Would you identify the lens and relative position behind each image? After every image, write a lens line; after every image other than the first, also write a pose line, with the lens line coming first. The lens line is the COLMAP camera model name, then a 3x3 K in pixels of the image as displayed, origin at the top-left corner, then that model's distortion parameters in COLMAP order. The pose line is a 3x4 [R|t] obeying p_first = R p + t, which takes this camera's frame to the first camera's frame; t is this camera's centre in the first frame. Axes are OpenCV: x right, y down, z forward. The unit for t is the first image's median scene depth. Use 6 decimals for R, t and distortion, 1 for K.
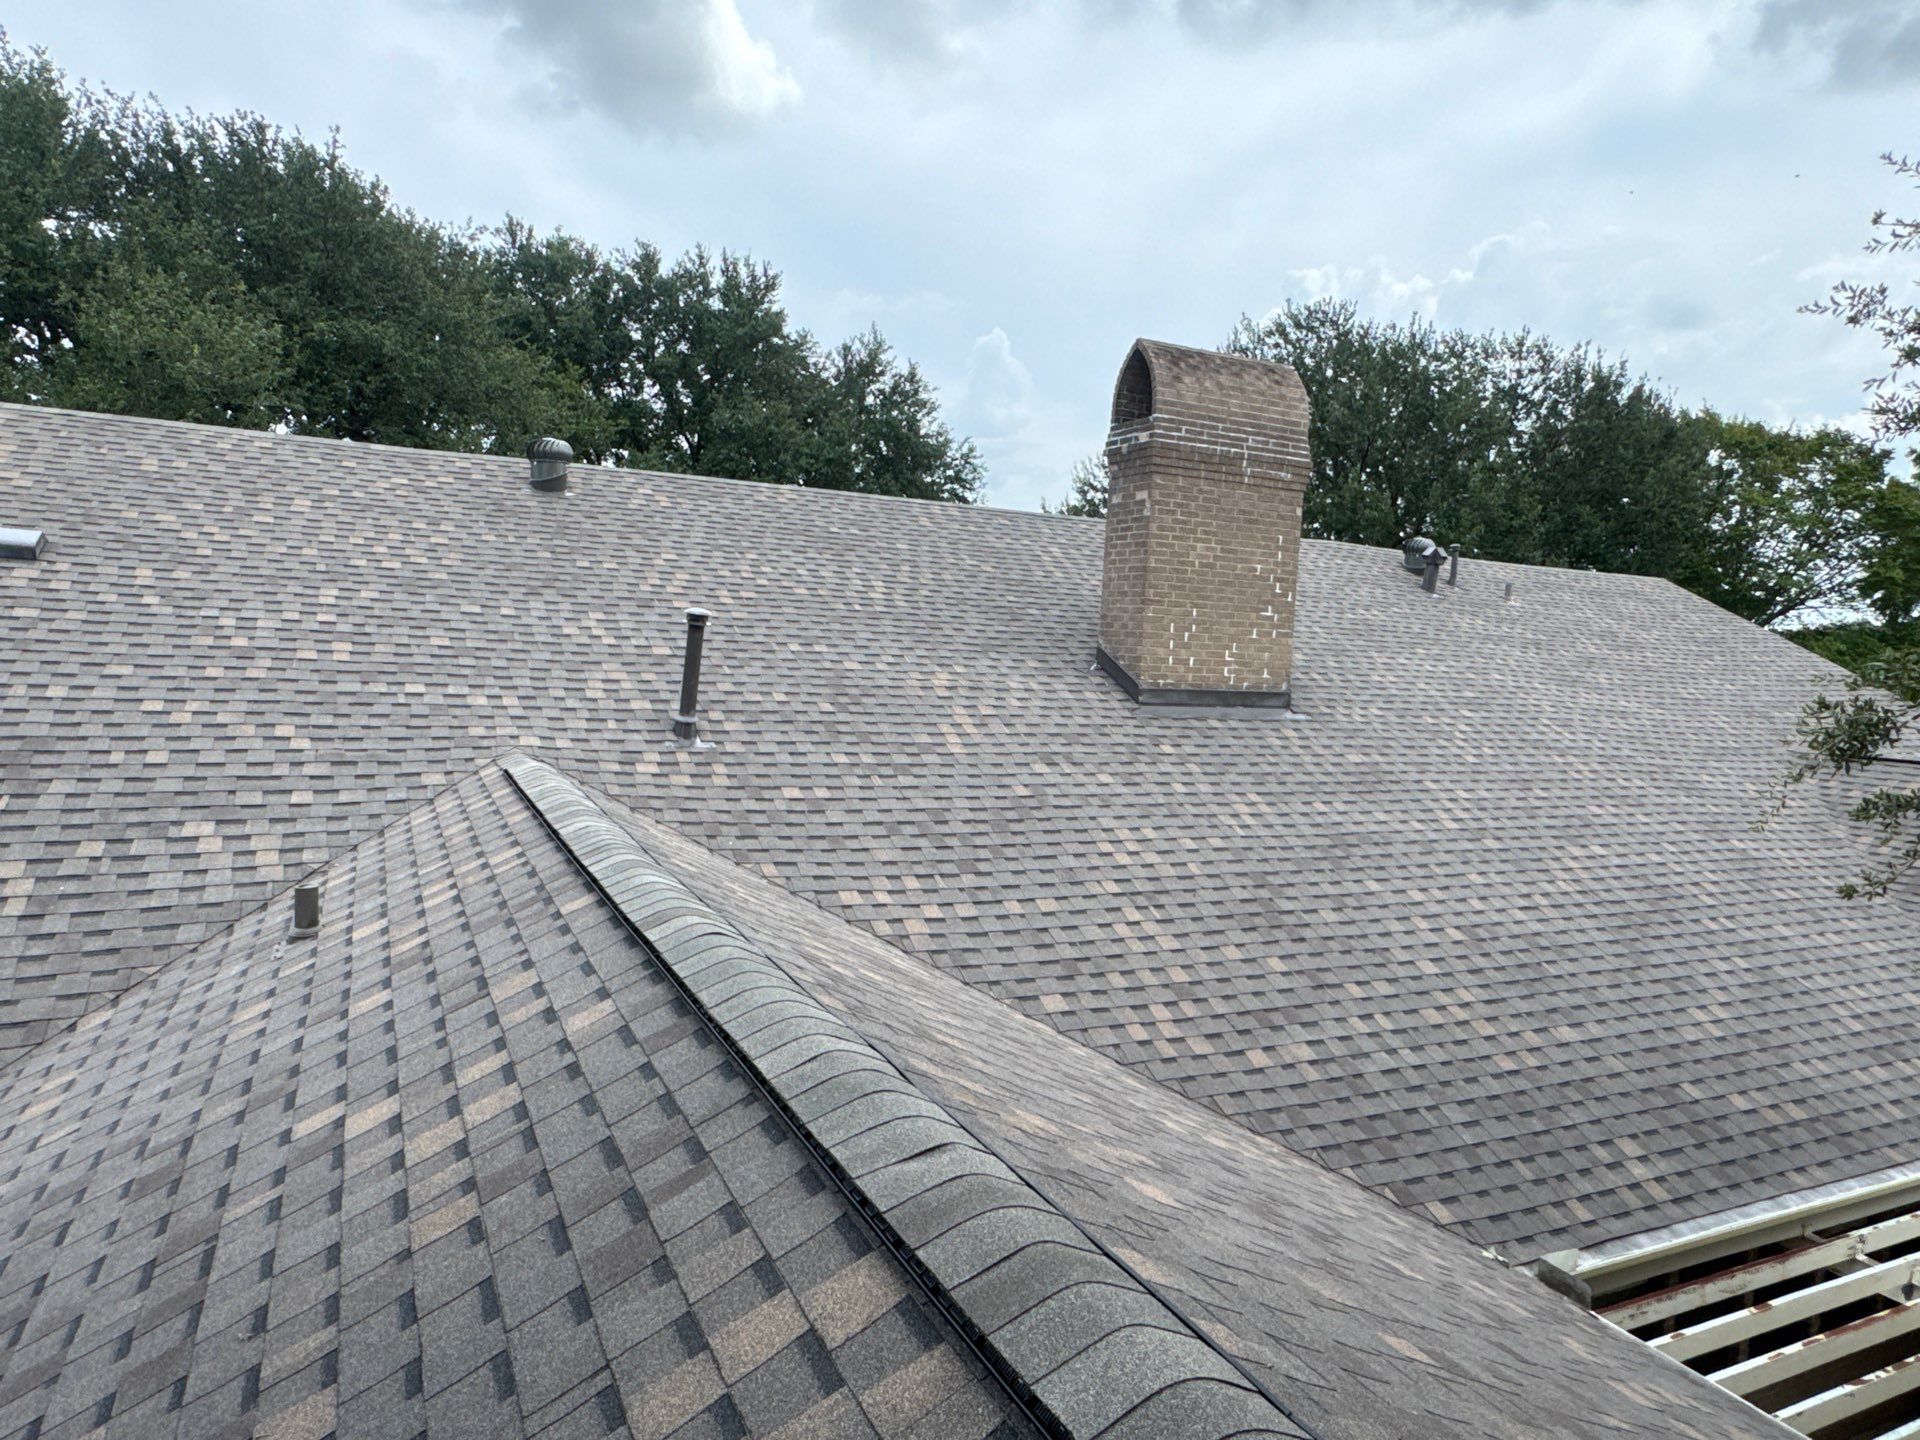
lens RADIAL K [[1219.0, 0, 960.0], [0, 1219.0, 720.0], [0, 0, 1]] dist [-0.002612, 0.000858]
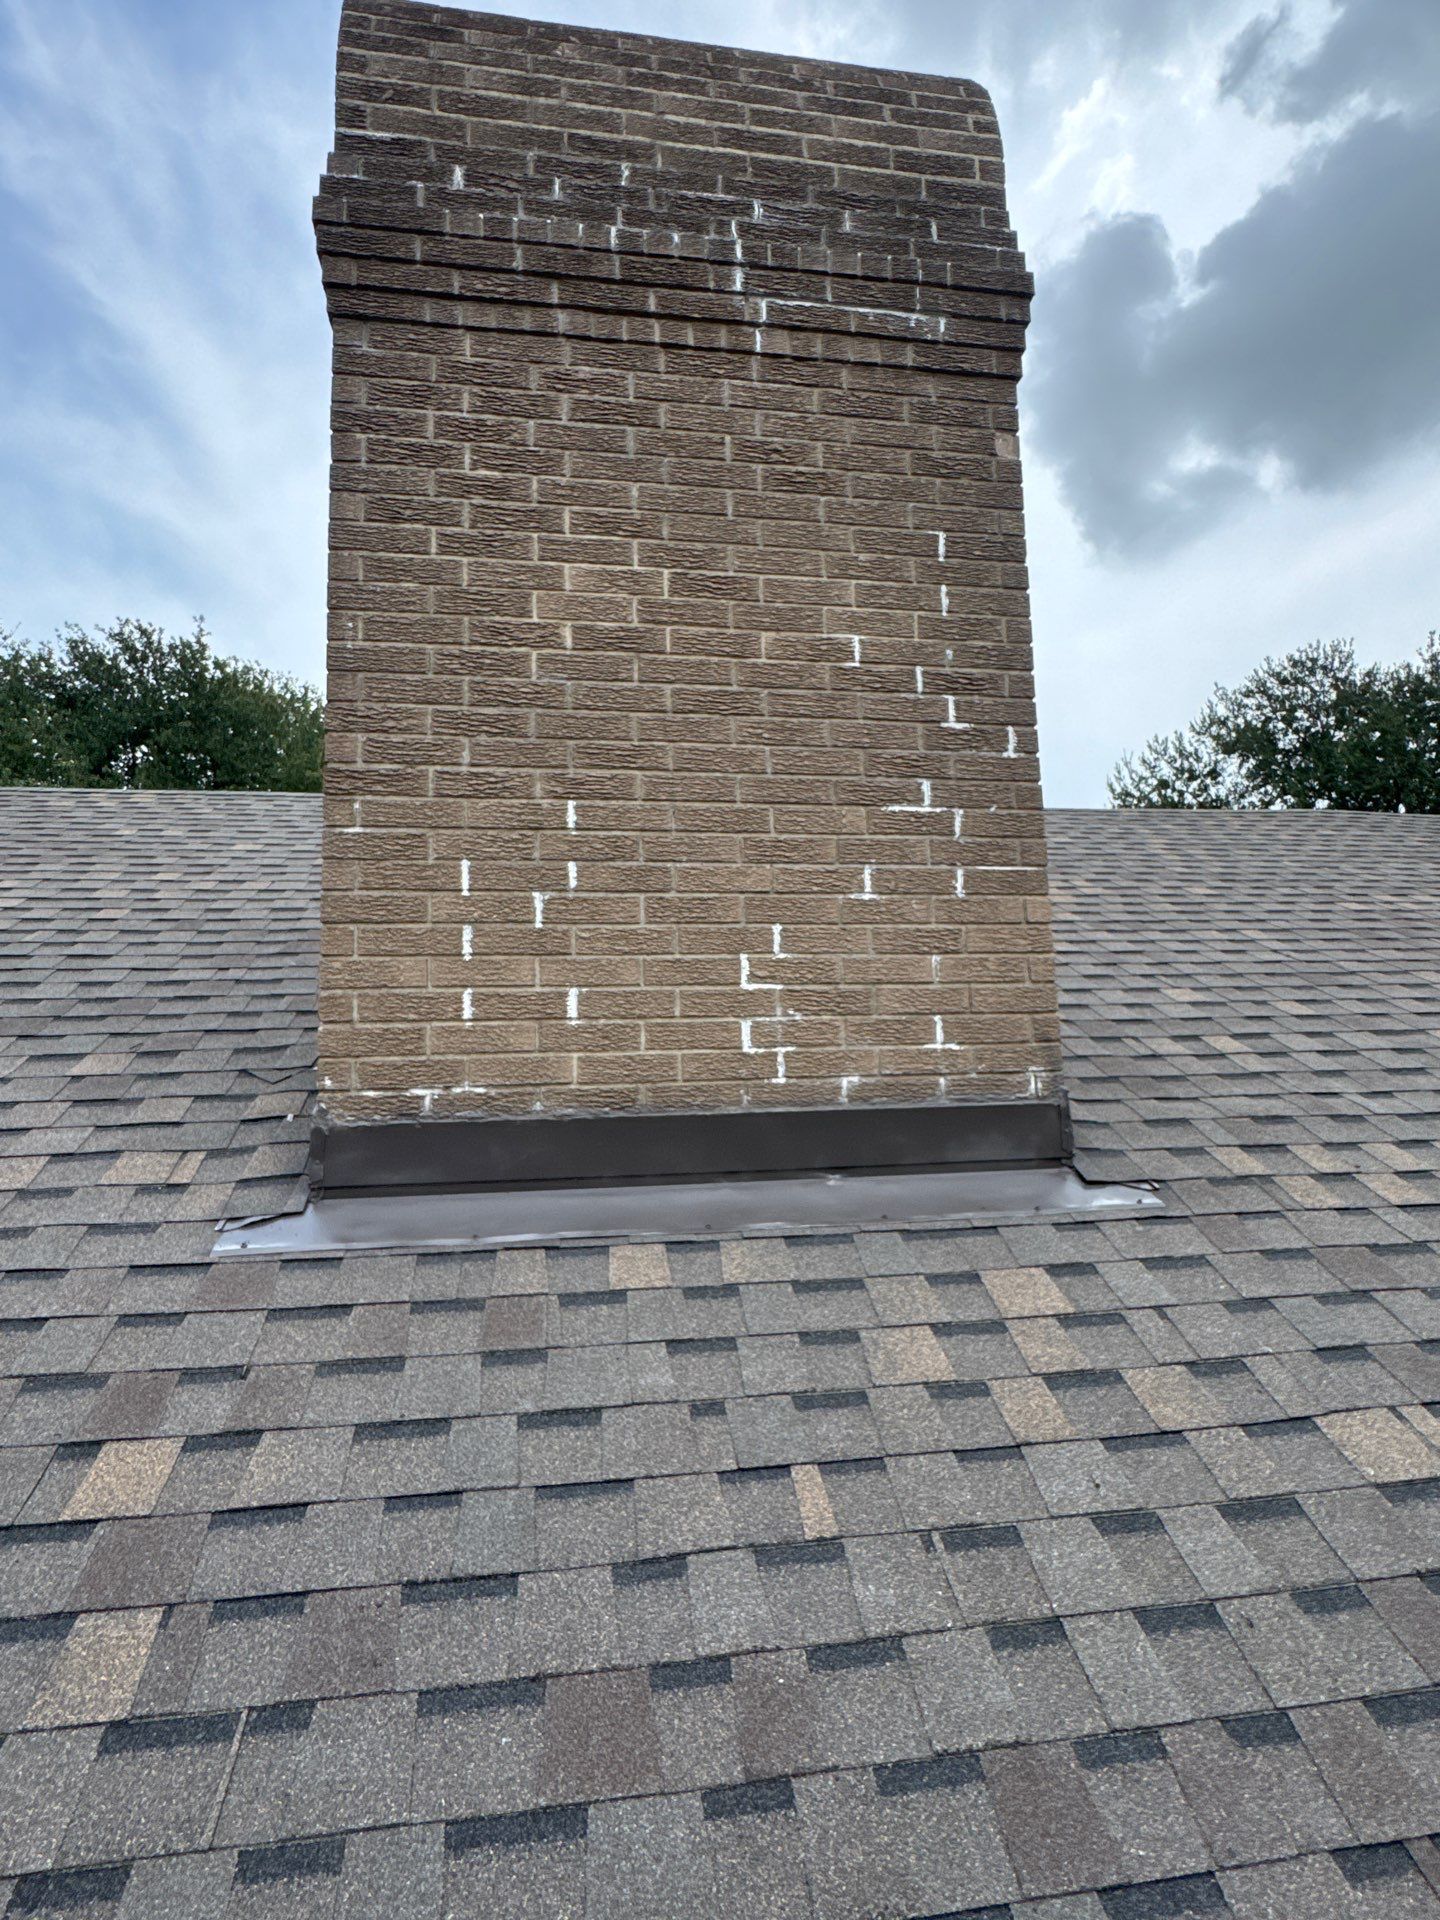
lens RADIAL K [[970.3, 0, 755.5], [0, 970.3, 962.1], [0, 0, 1]] dist [-0.001680, -0.000166]
pose [[0.952804, -0.109098, -0.283307, 0.364077], [0.052922, 0.978598, -0.198859, -0.019540], [0.298938, 0.174480, 0.938186, 1.058444]]
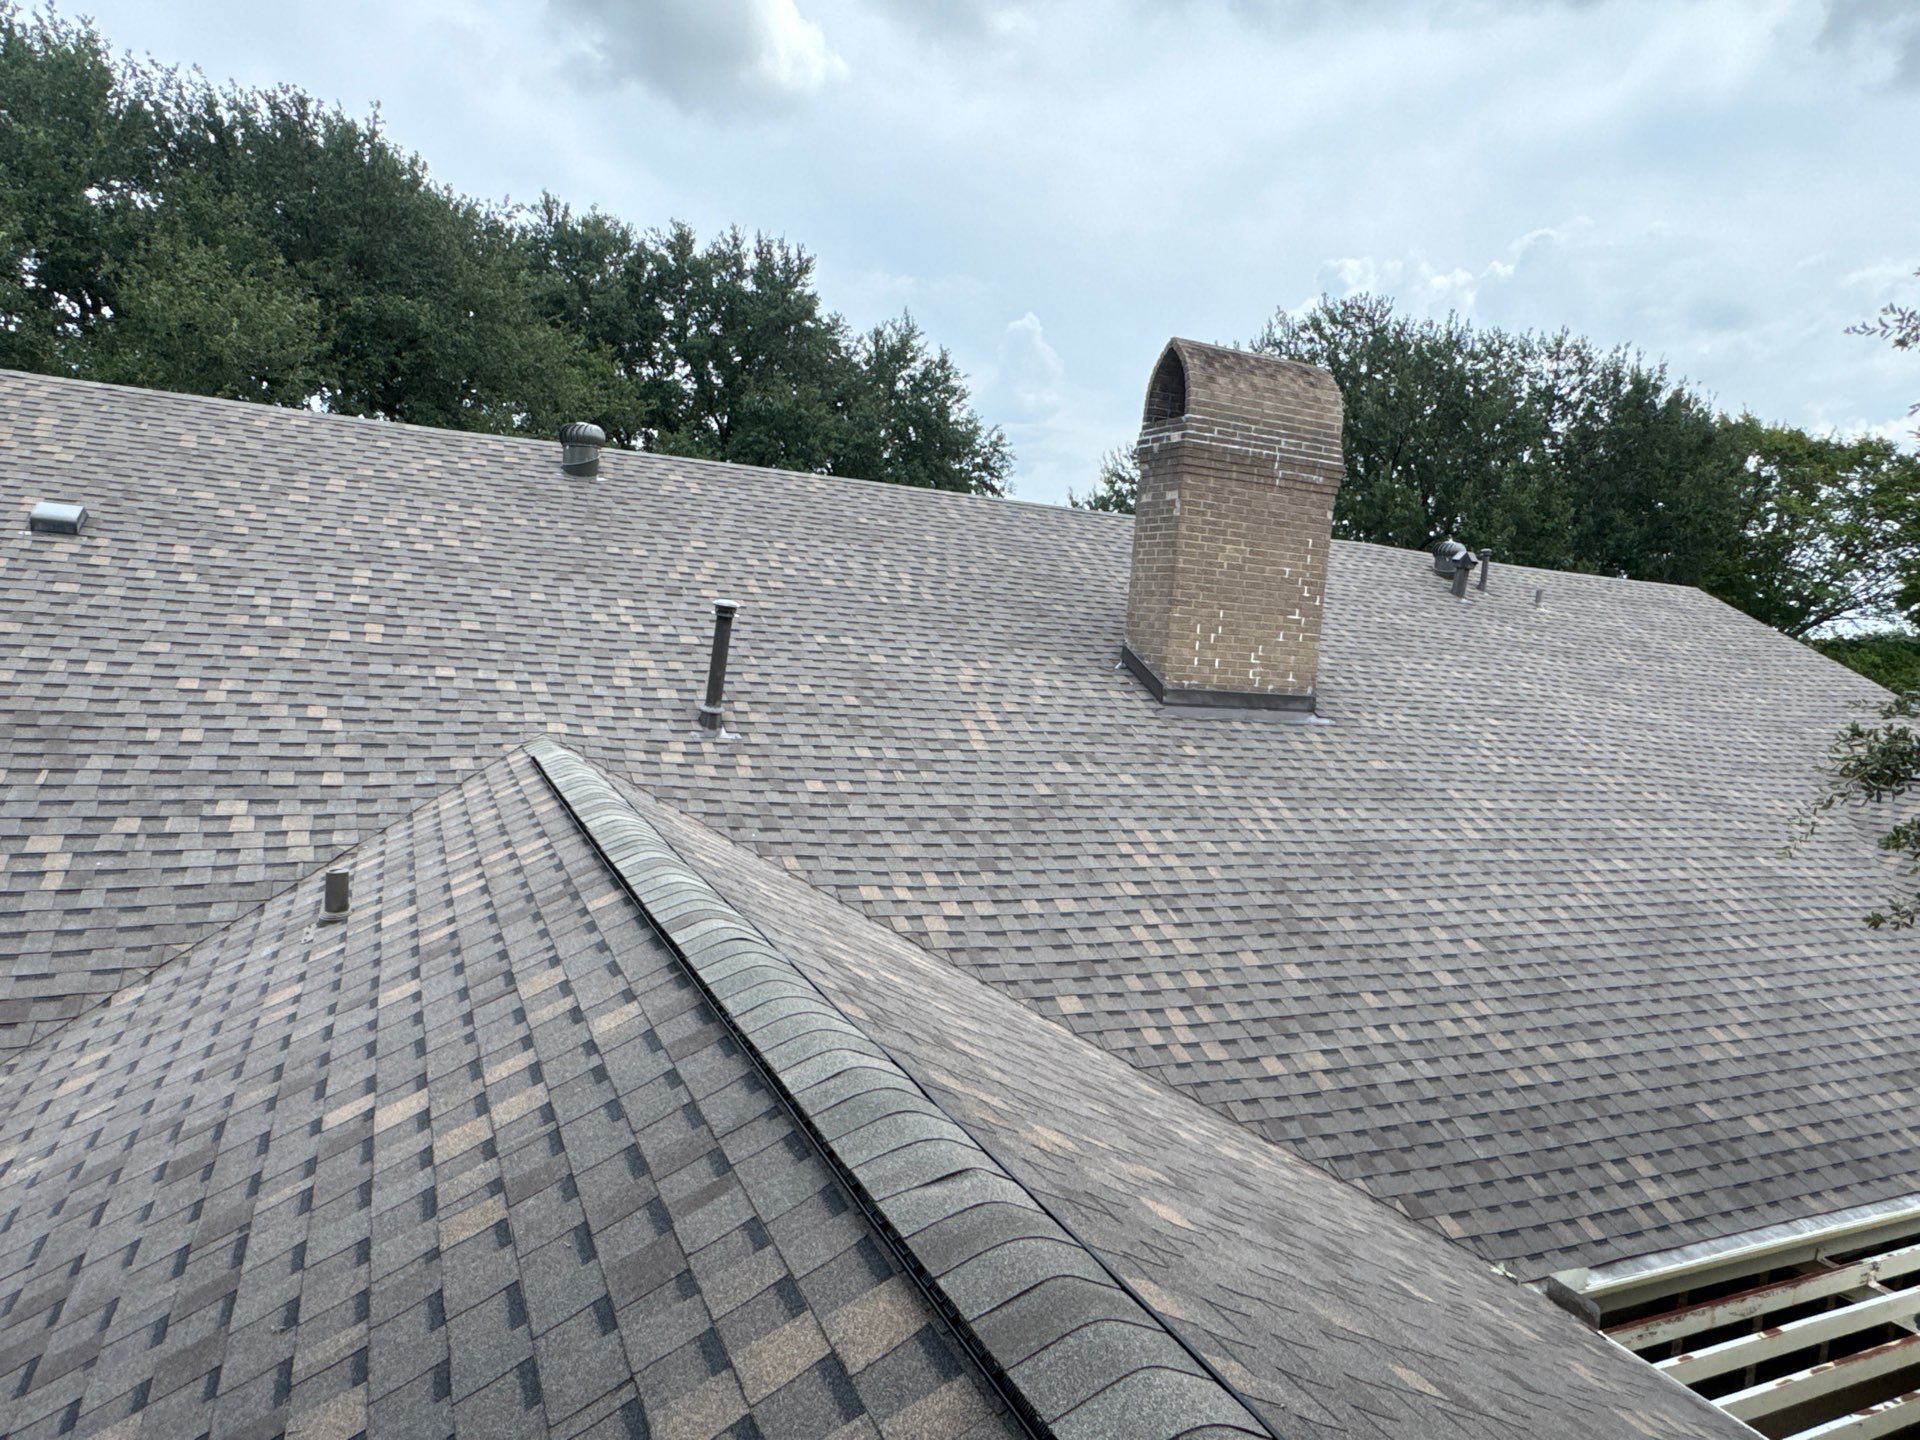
lens RADIAL K [[1219.0, 0, 960.0], [0, 1219.0, 720.0], [0, 0, 1]] dist [-0.002612, 0.000858]
pose [[0.999471, 0.027909, -0.016675, -0.003033], [-0.027702, 0.999538, 0.012518, -0.010529], [0.017016, -0.012050, 0.999783, -0.002698]]
